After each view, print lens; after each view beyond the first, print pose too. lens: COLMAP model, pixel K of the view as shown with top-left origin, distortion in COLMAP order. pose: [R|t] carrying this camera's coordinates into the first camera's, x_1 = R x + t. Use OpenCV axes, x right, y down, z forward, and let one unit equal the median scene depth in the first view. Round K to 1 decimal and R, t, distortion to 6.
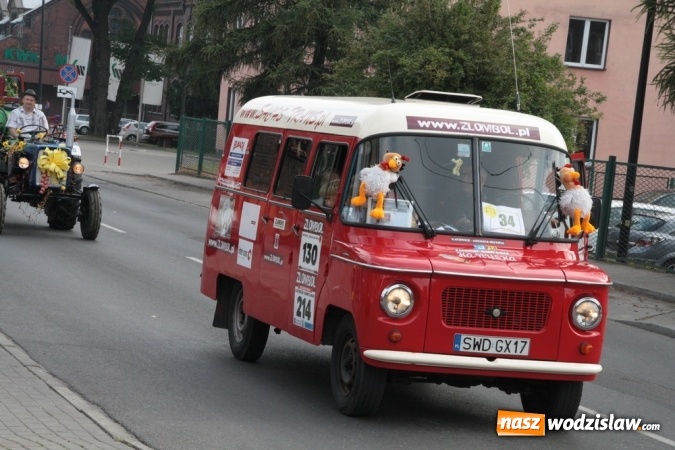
lens RADIAL K [[1973.7, 0, 336.7], [0, 1973.7, 225.8], [0, 0, 1]] dist [0.841601, 1.690190]
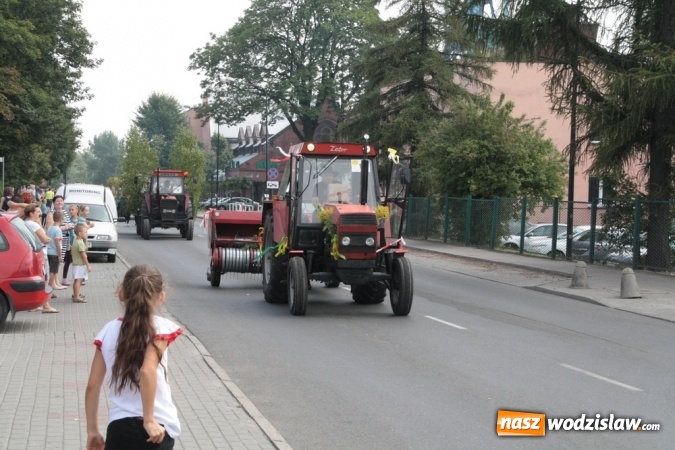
lens RADIAL K [[1394.9, 0, 338.1], [0, 1394.9, 225.9], [0, 0, 1]] dist [0.403550, 0.579560]
pose [[0.989991, -0.070073, -0.122502, 0.068762], [0.066058, 0.997147, -0.036534, 0.014169], [0.124712, 0.028076, 0.991796, -0.139545]]
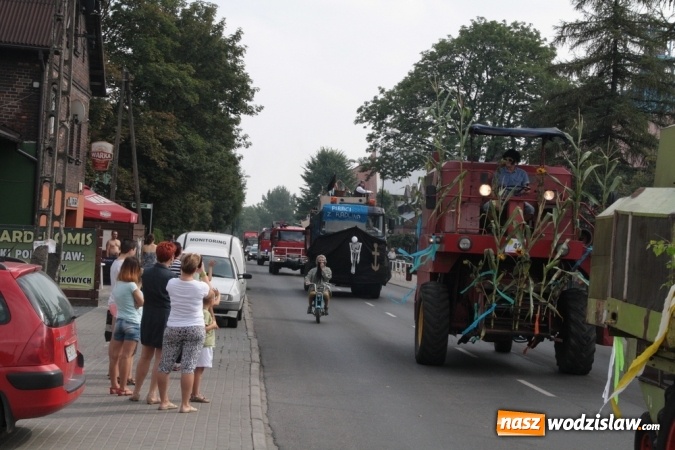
lens RADIAL K [[1340.0, 0, 335.4], [0, 1340.0, 225.9], [0, 0, 1]] dist [0.341779, 0.334974]
pose [[0.969558, -0.042266, -0.241185, 0.045203], [0.022466, 0.996191, -0.084260, 0.004654], [0.243827, 0.076276, 0.966814, 0.022898]]
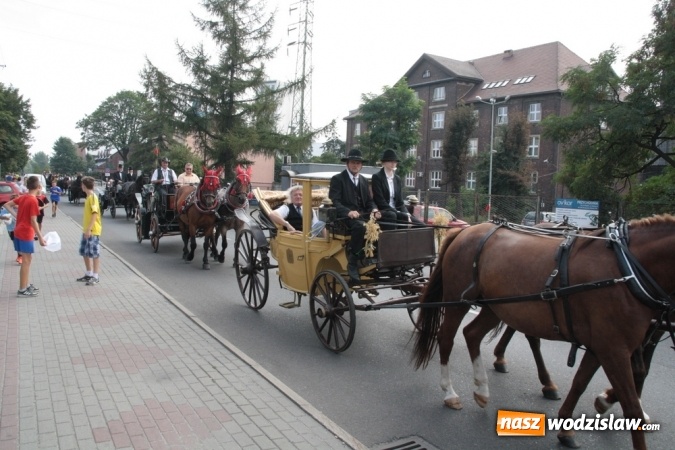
lens RADIAL K [[578.4, 0, 338.6], [0, 578.4, 223.7], [0, 0, 1]] dist [-0.163295, 0.168775]
pose [[0.977458, -0.075358, 0.197225, 0.130803], [0.068888, 0.996843, 0.039472, 0.031122], [-0.199577, -0.024996, 0.979563, -0.359173]]
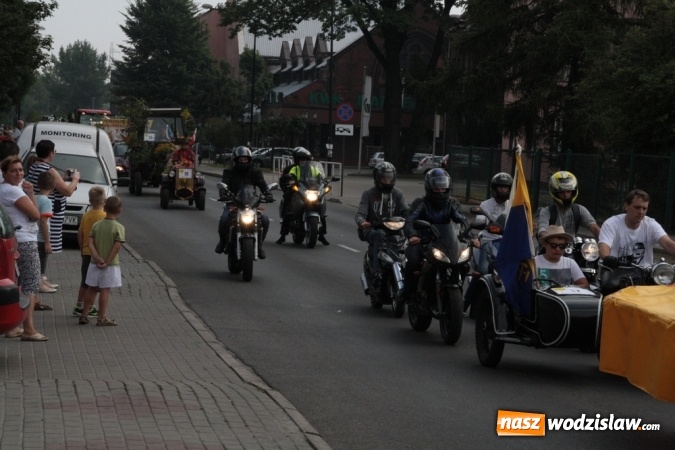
lens RADIAL K [[2079.8, 0, 338.5], [0, 2079.8, 224.7], [0, 0, 1]] dist [0.925295, 1.434779]
pose [[0.985888, -0.046674, -0.160768, 0.044743], [0.043570, 0.998791, -0.022780, 0.009286], [0.161636, 0.015454, 0.986729, -0.088291]]
